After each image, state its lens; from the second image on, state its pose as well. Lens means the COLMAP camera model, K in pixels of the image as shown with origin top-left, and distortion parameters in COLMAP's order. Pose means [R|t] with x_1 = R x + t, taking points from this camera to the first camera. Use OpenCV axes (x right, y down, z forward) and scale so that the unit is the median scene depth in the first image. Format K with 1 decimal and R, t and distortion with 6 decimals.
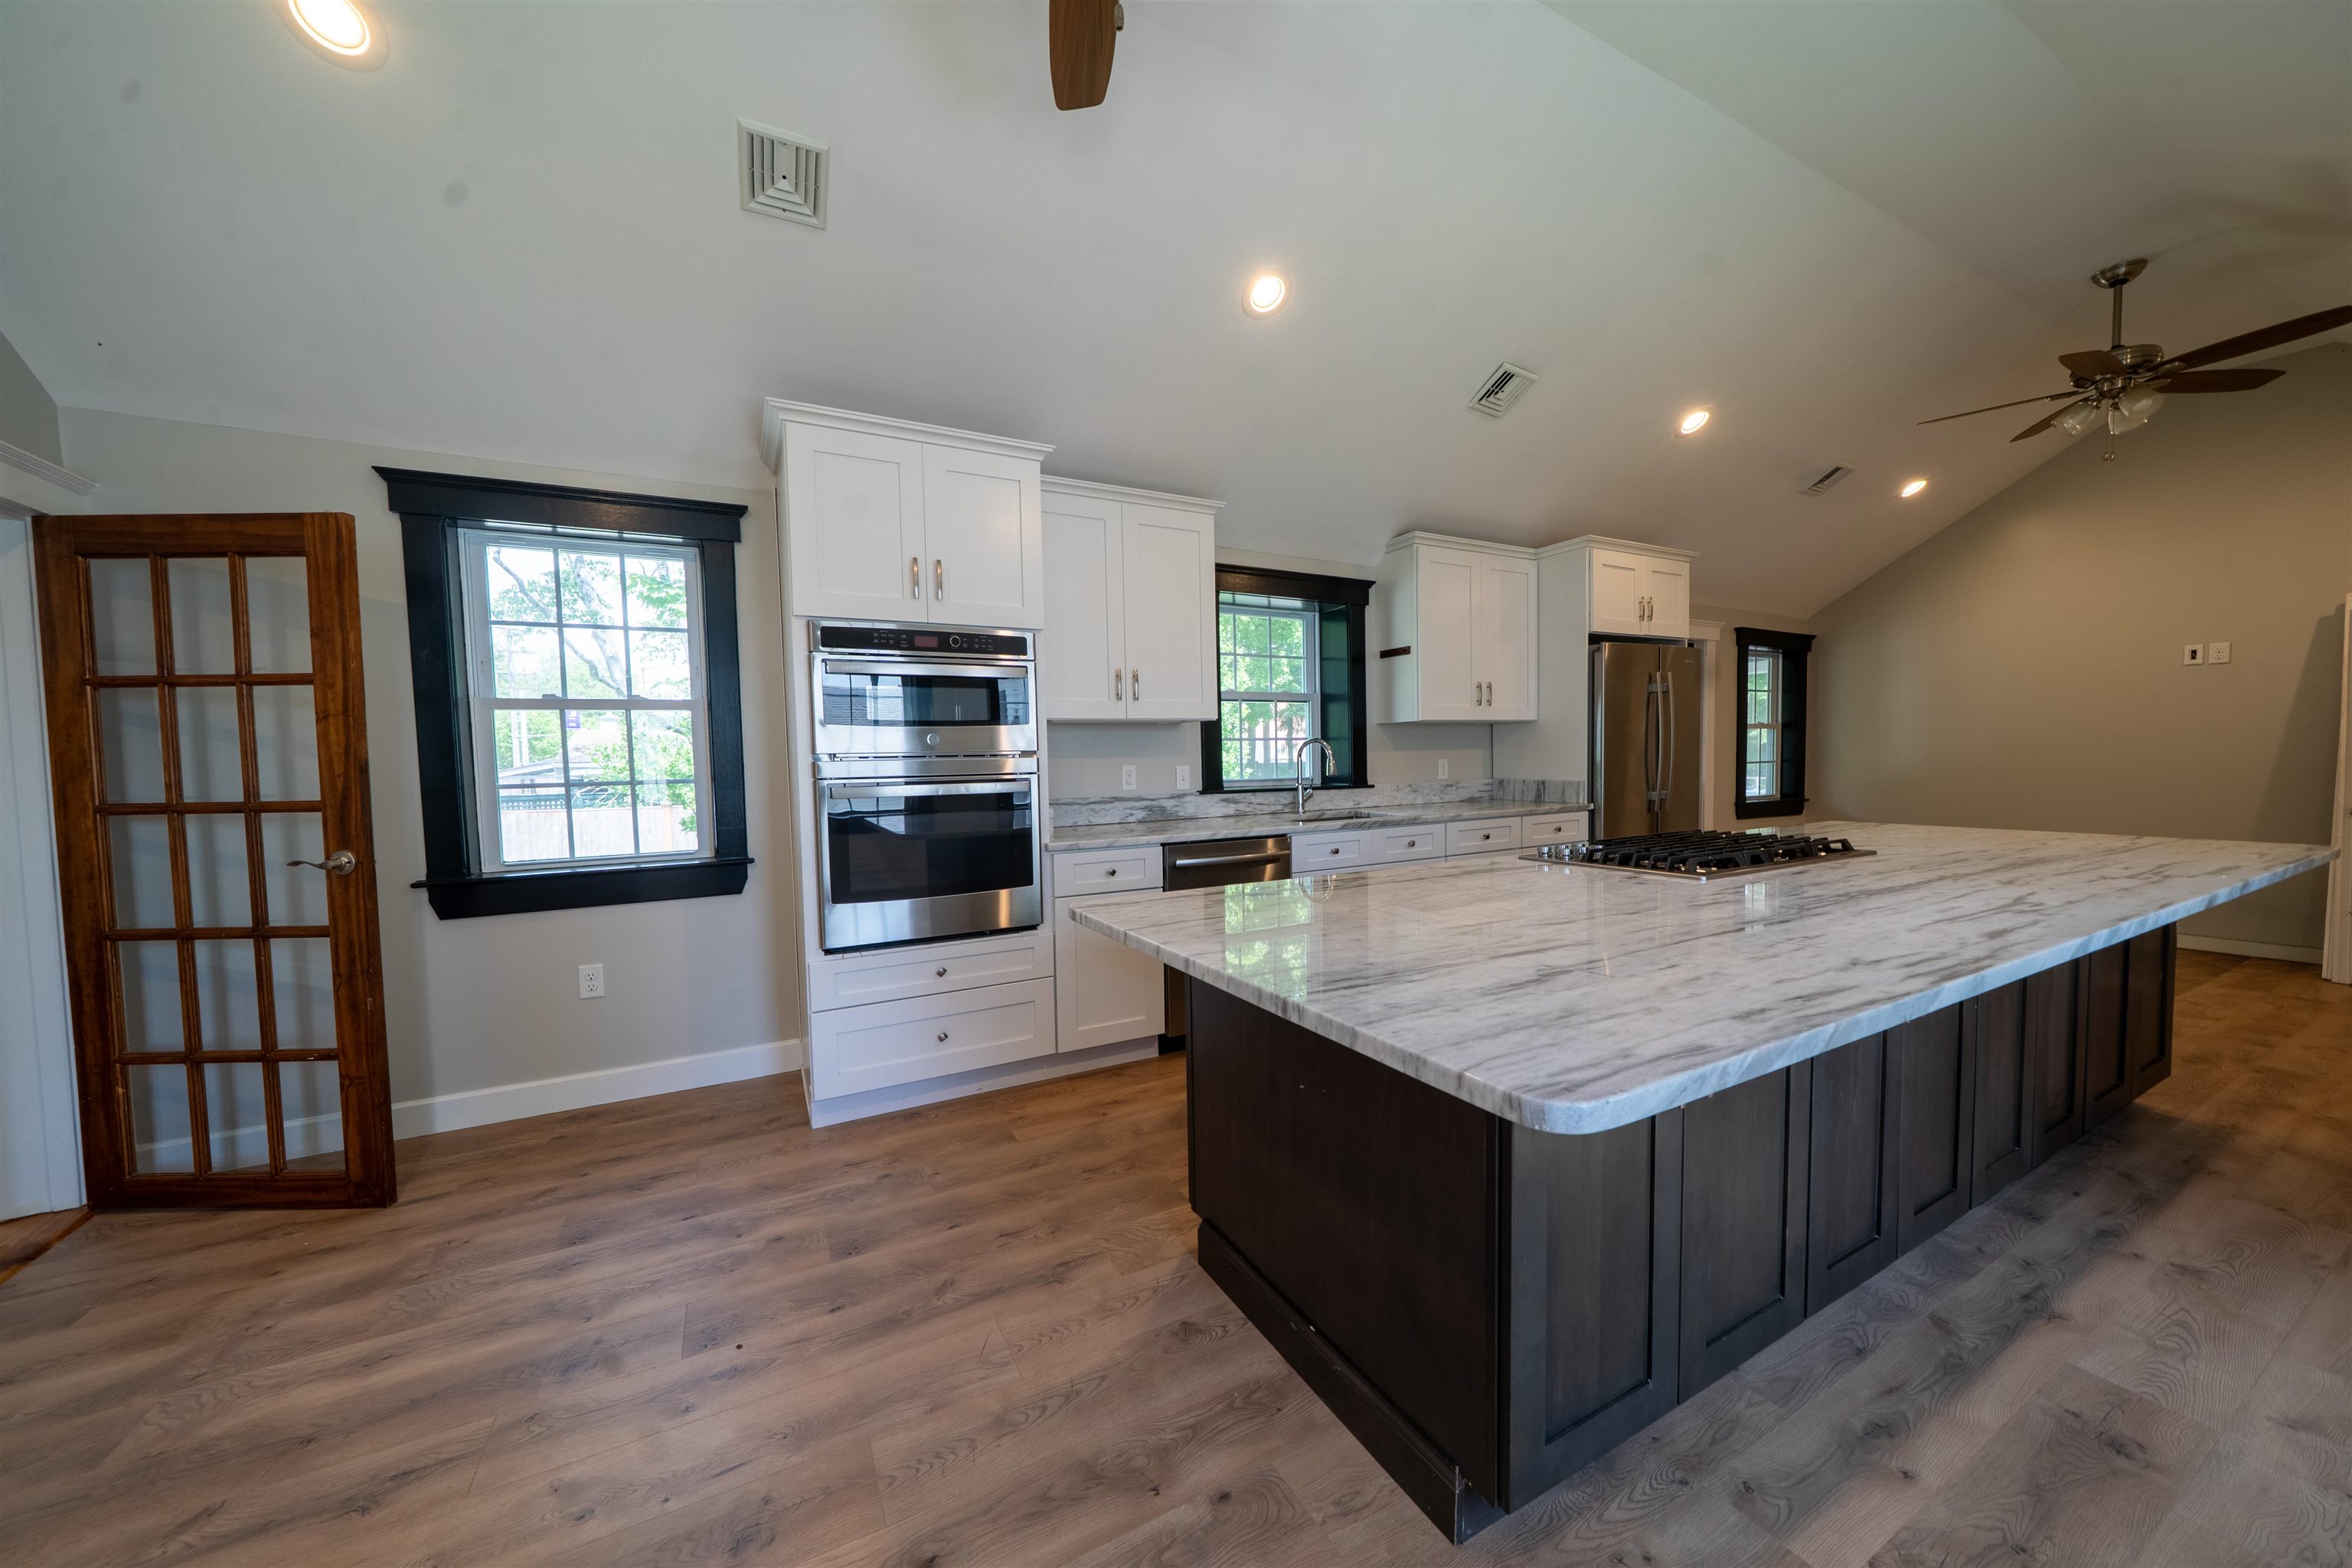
lens RADIAL K [[808.2, 0, 1161.5], [0, 808.2, 788.1], [0, 0, 1]] dist [-0.004937, 0.000197]
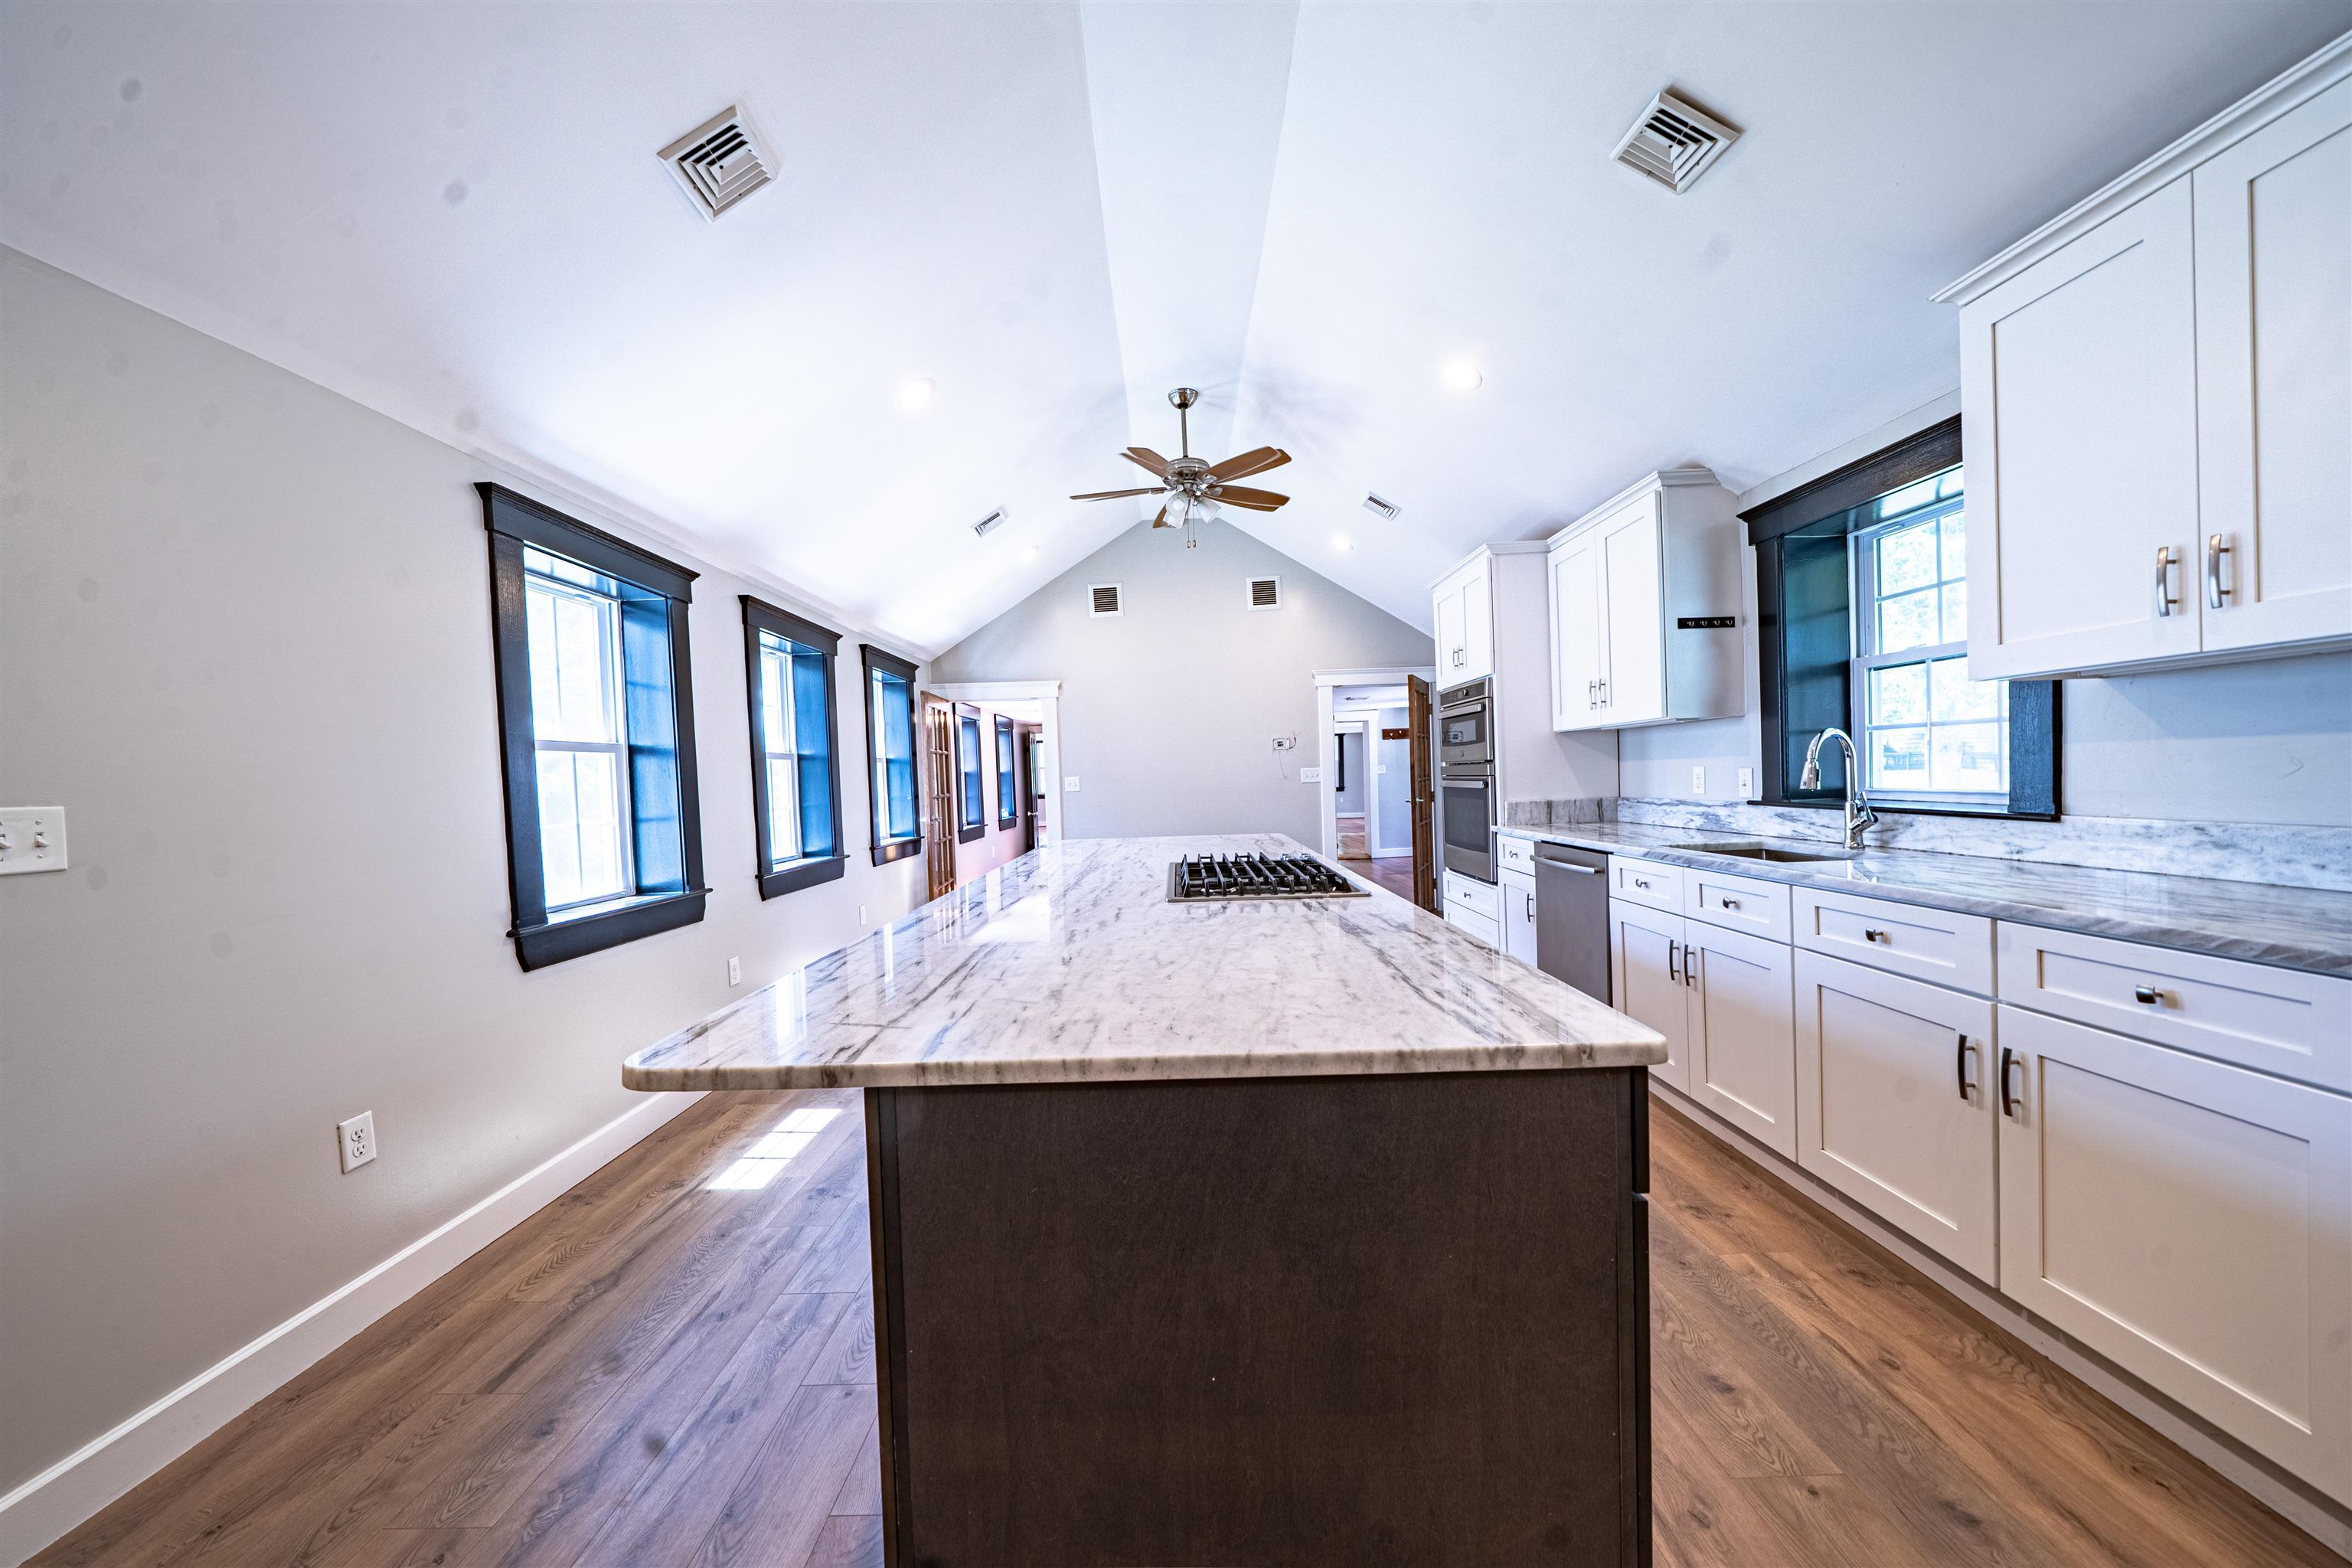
lens RADIAL K [[808.2, 0, 1161.5], [0, 808.2, 788.1], [0, 0, 1]] dist [-0.004937, 0.000197]
pose [[-0.471807, 0.050726, -0.880241, 1.024995], [0.011699, 0.998616, 0.051277, -0.056398], [0.881624, 0.013895, -0.471748, 0.868064]]
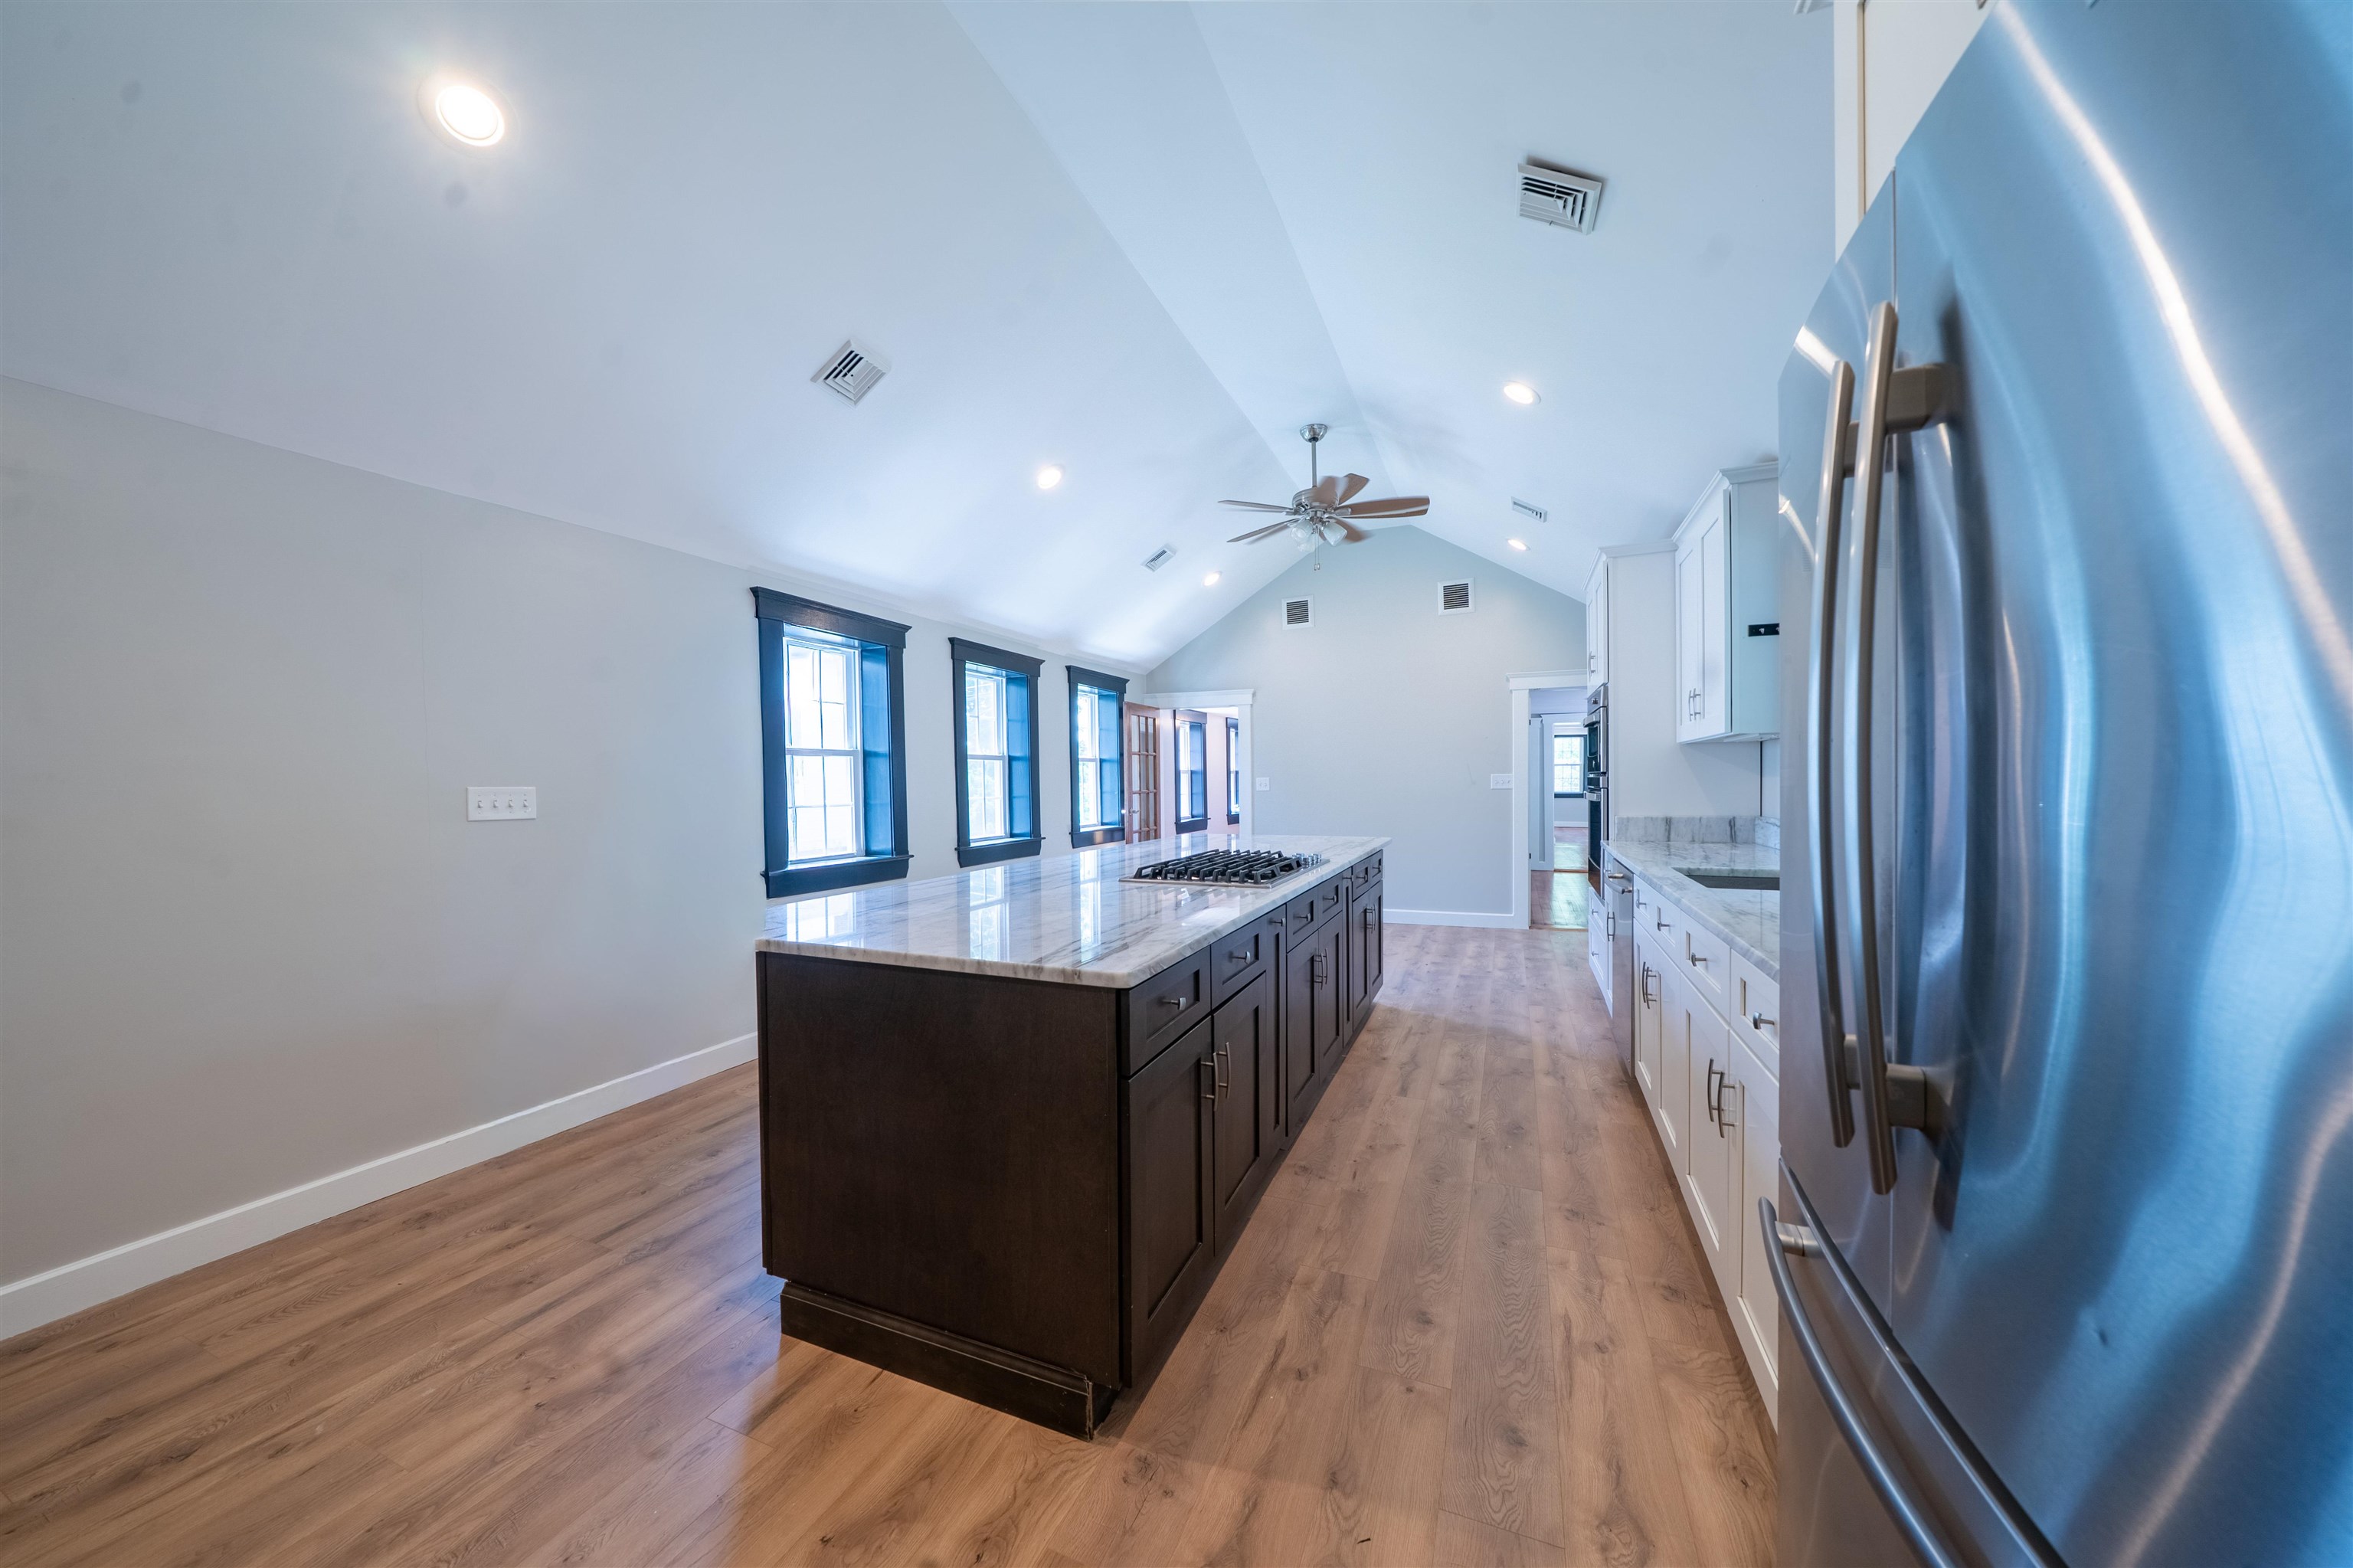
lens RADIAL K [[808.6, 0, 1162.0], [0, 808.6, 788.1], [0, 0, 1]] dist [-0.004937, 0.000197]
pose [[-0.775696, 0.037570, -0.629987, 0.958571], [0.004821, 0.998550, 0.053614, -0.070833], [0.631088, 0.038551, -0.774752, 1.189949]]
